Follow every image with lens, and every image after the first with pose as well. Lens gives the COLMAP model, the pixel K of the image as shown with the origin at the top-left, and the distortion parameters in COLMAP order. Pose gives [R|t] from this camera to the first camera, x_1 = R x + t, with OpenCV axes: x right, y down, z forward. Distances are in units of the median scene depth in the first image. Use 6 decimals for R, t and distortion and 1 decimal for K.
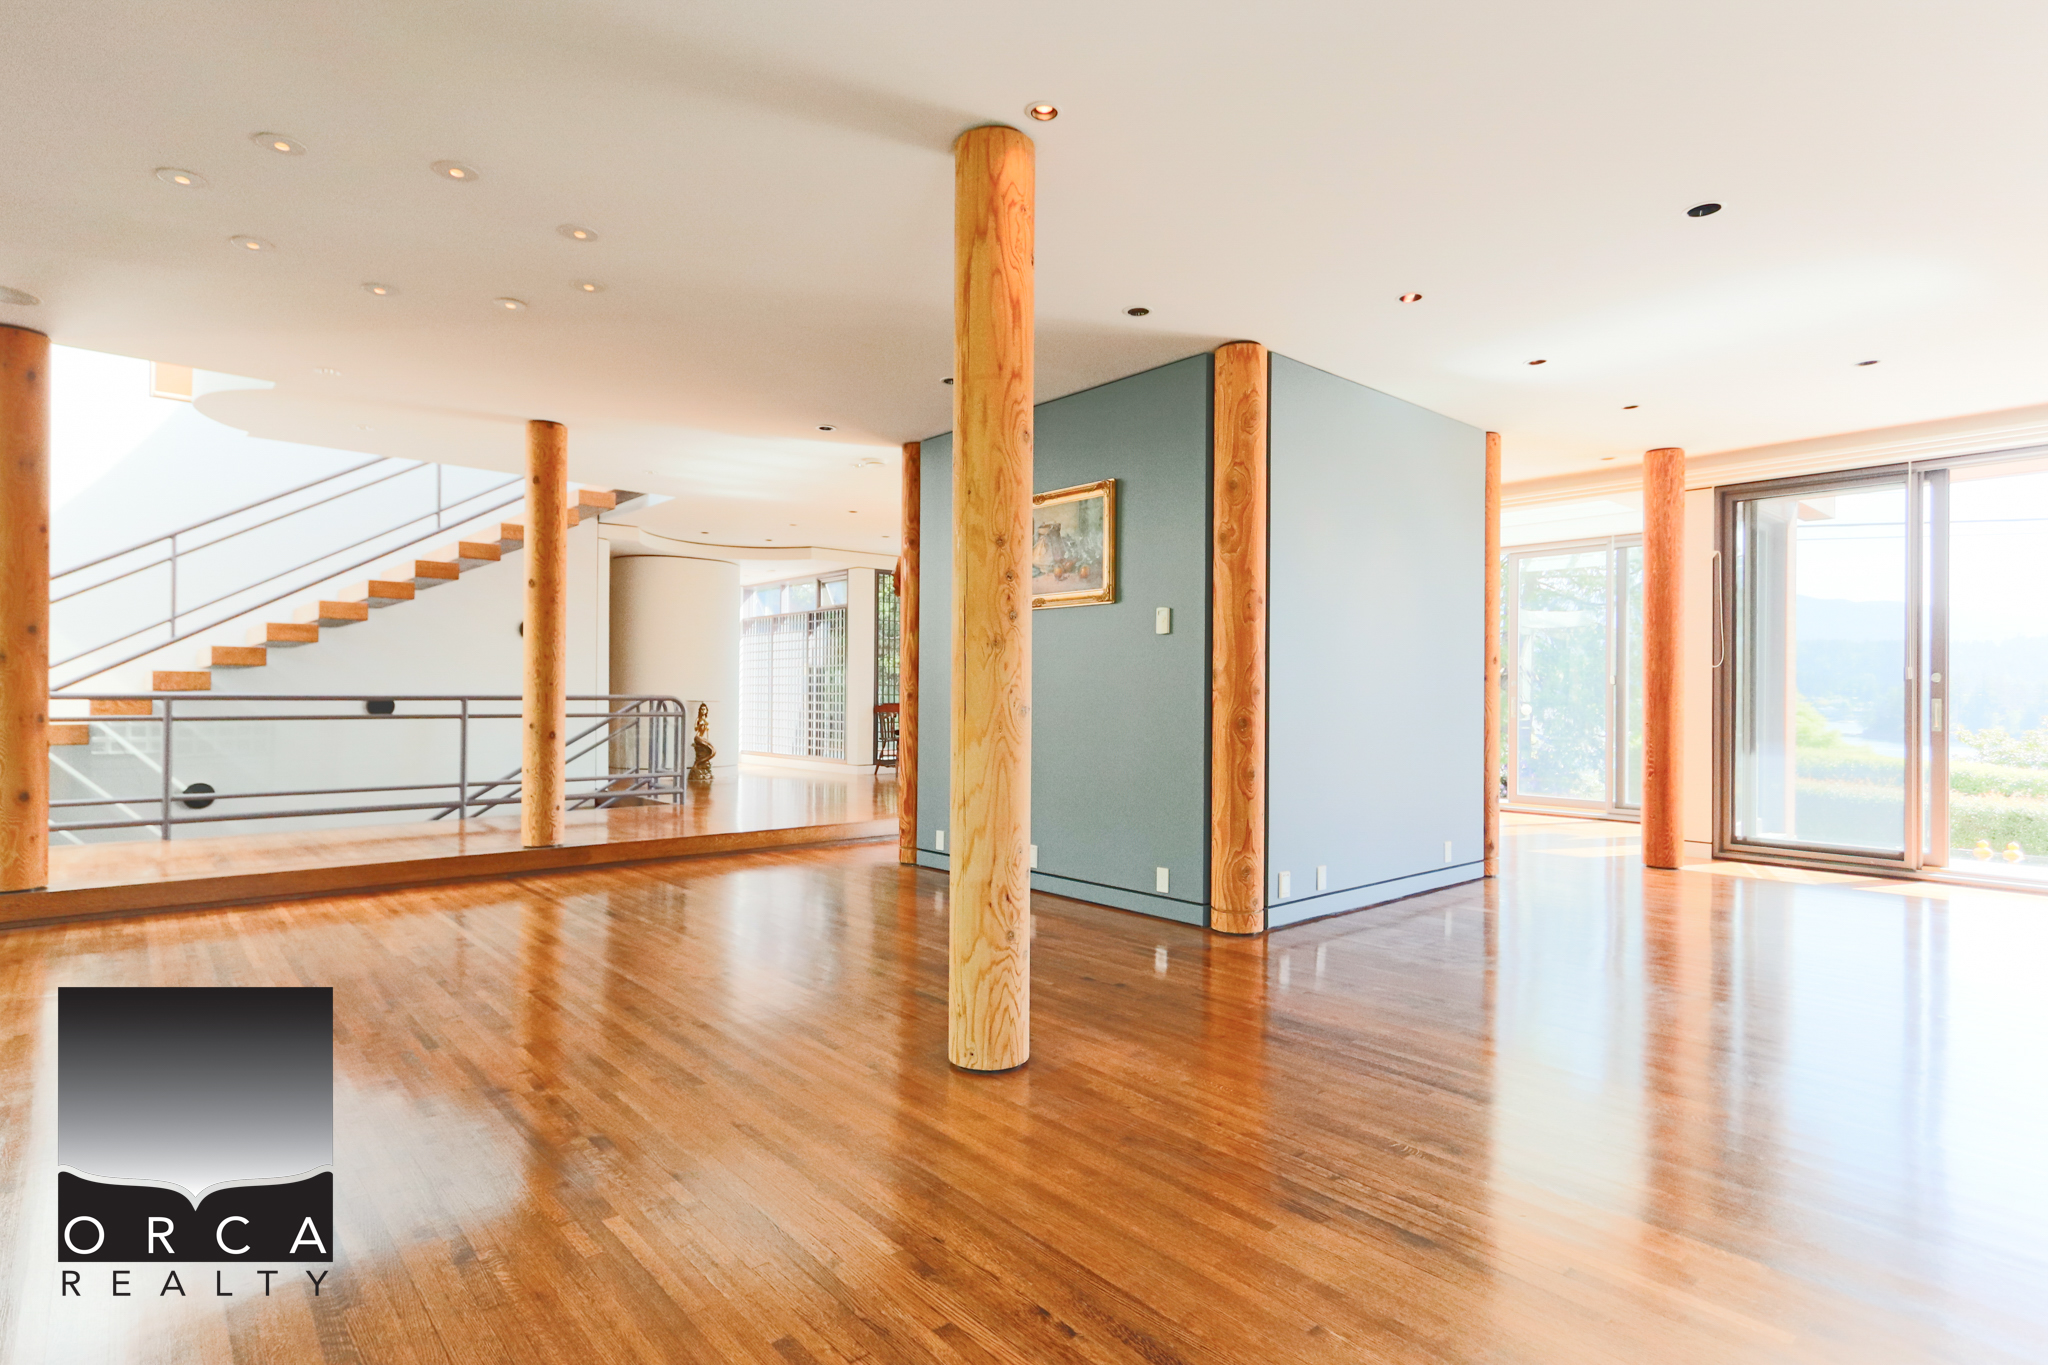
lens RADIAL K [[1039.9, 0, 1001.2], [0, 1039.9, 689.5], [0, 0, 1]] dist [0.004665, 0.003811]
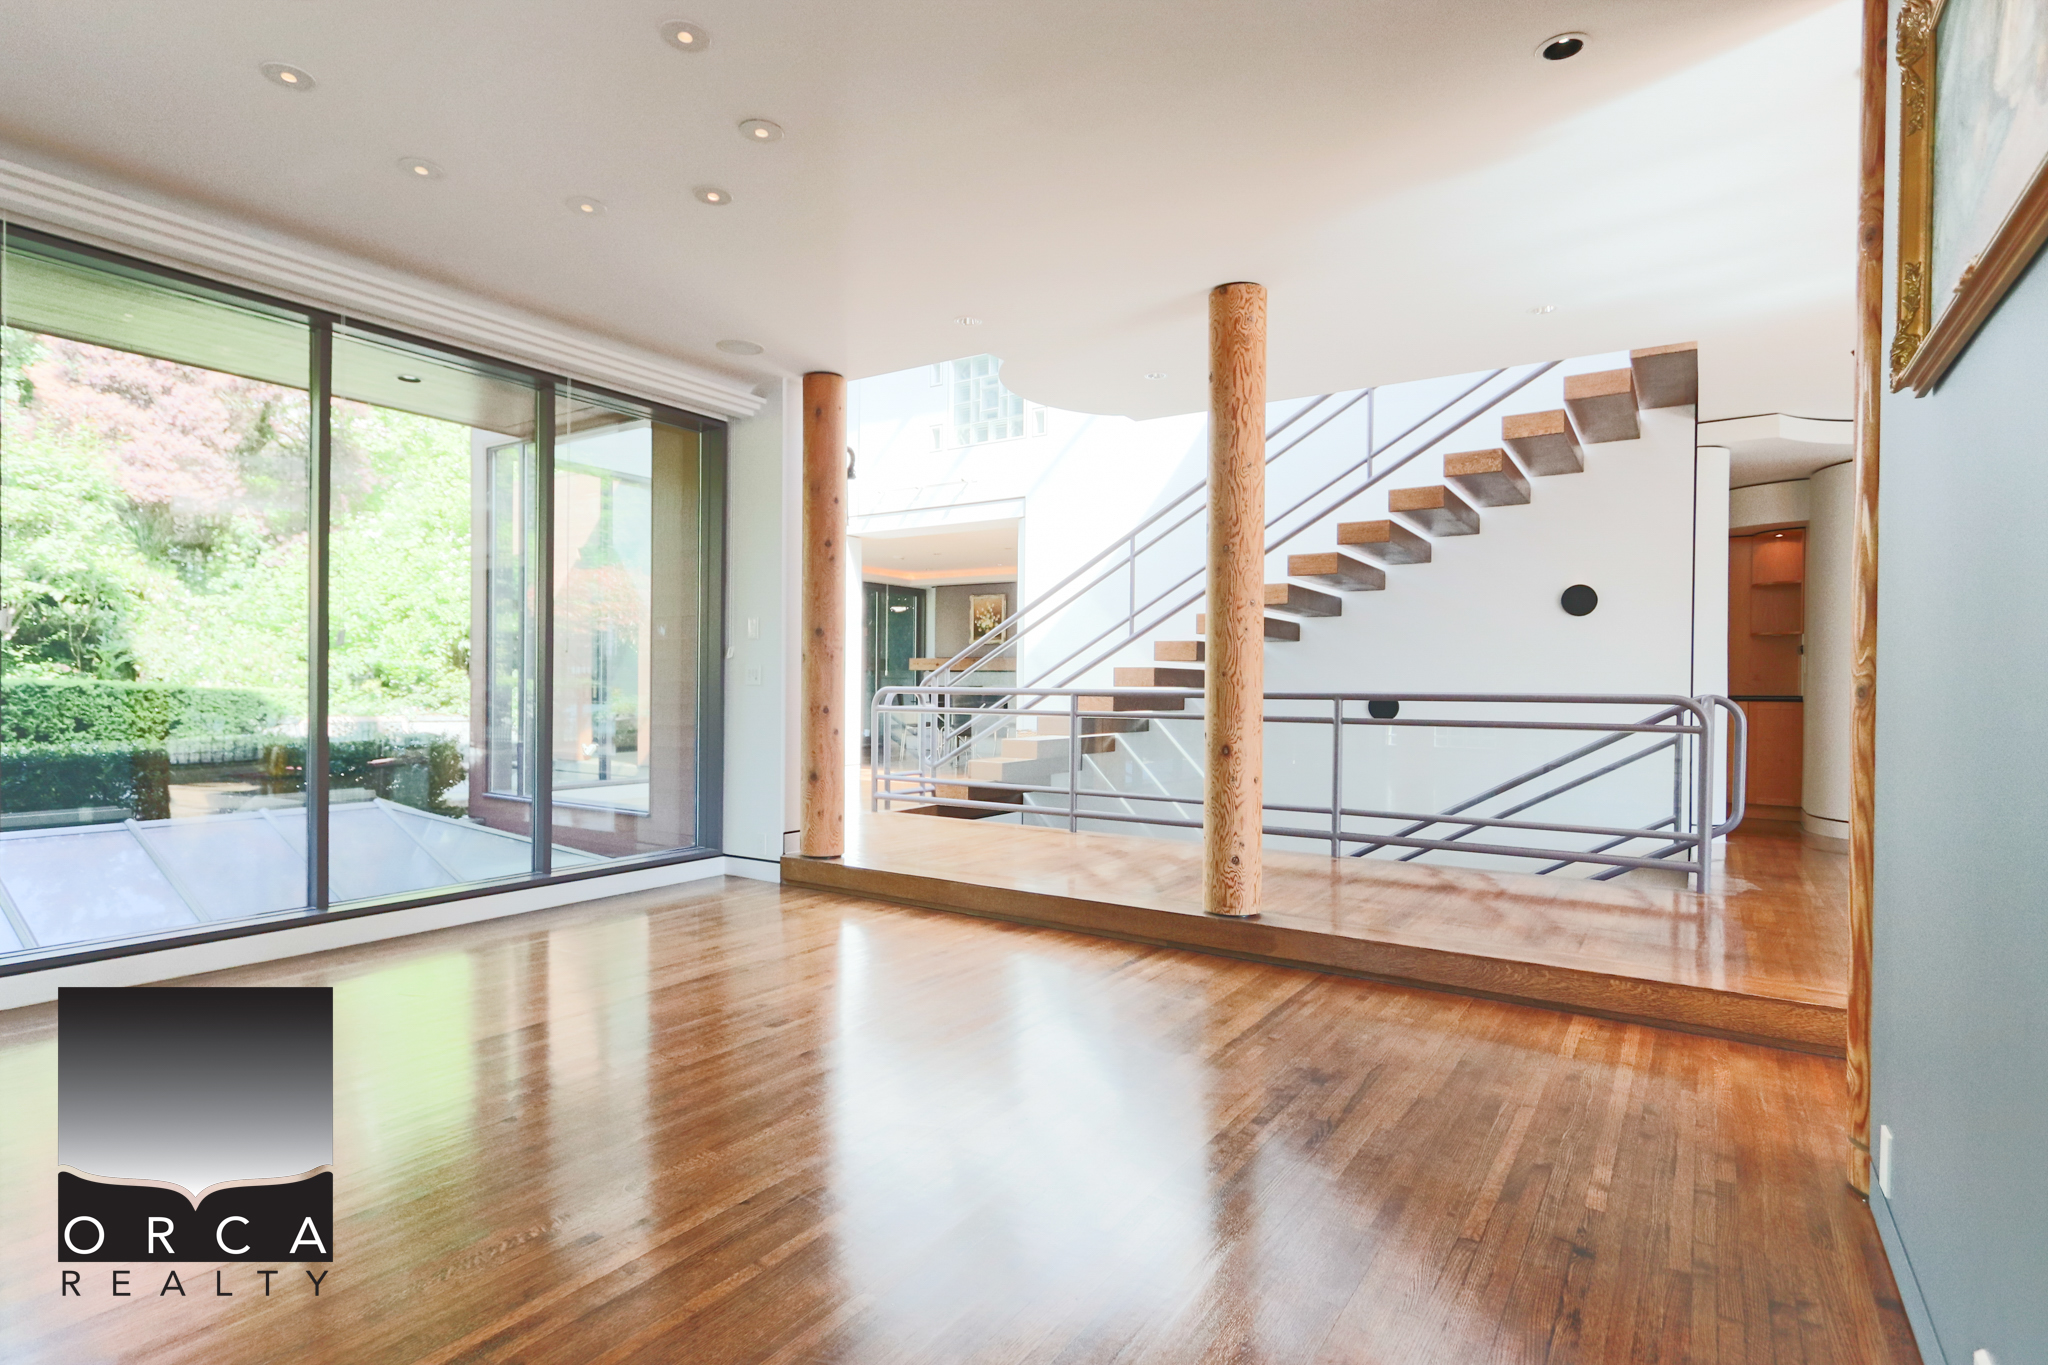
lens RADIAL K [[1039.9, 0, 1007.3], [0, 1039.9, 694.7], [0, 0, 1]] dist [0.004665, 0.003811]
pose [[0.265789, 0.002908, -0.964027, 0.218484], [-0.002036, 0.999995, 0.002455, 0.007628], [0.964029, 0.001310, 0.265794, 0.840352]]
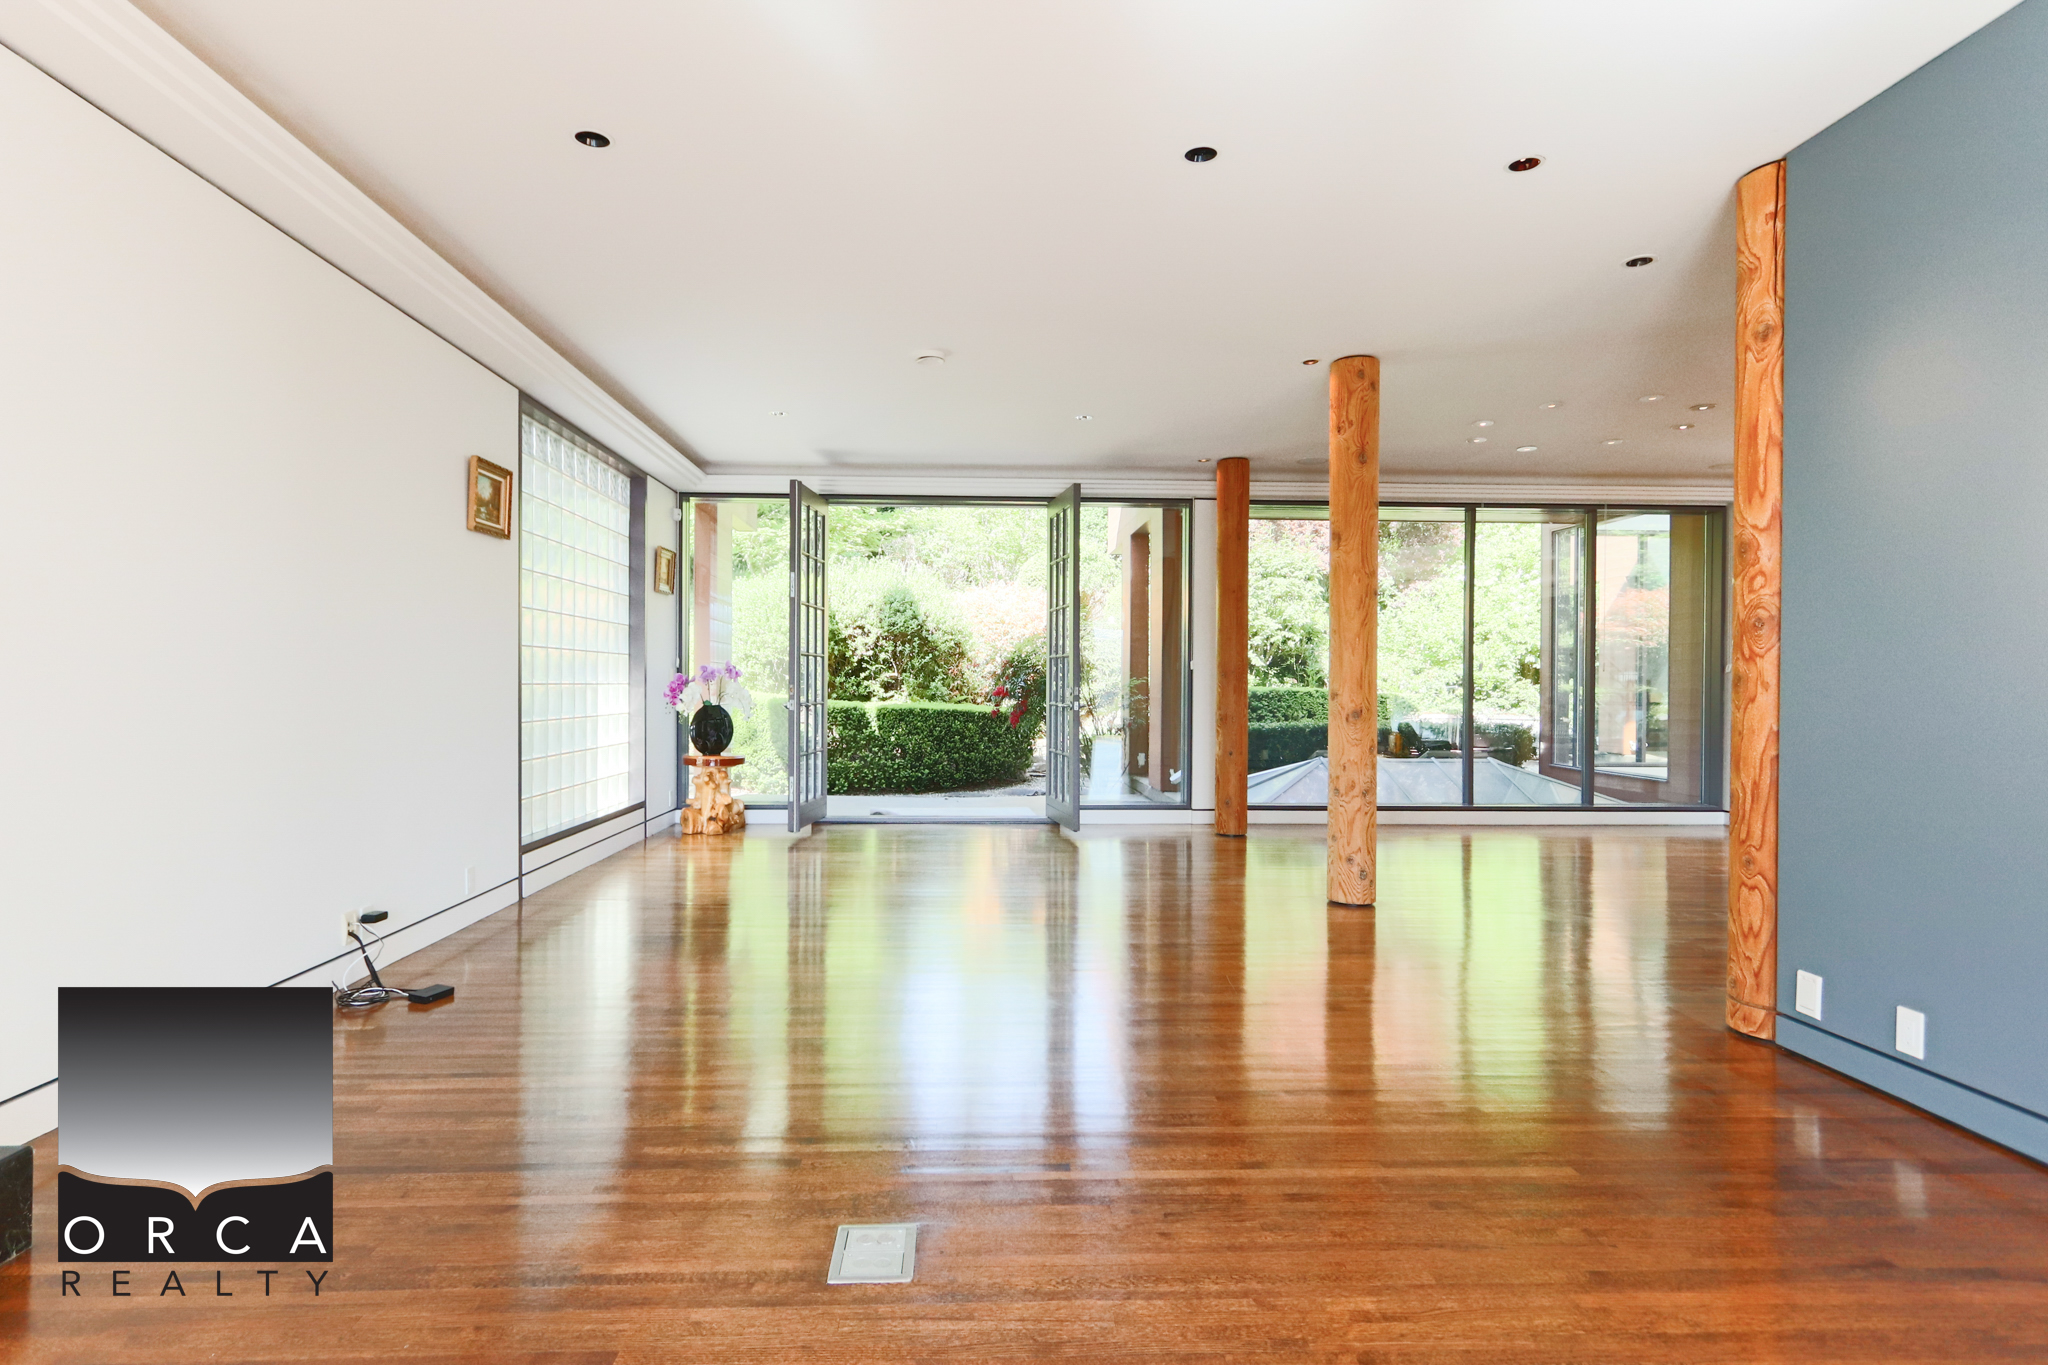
lens RADIAL K [[1039.9, 0, 1008.2], [0, 1039.9, 693.8], [0, 0, 1]] dist [0.004665, 0.003811]
pose [[-0.619470, -0.004024, -0.785010, 1.020507], [-0.006318, 0.999980, -0.000141, 0.012582], [0.784995, 0.004872, -0.619483, 0.980932]]
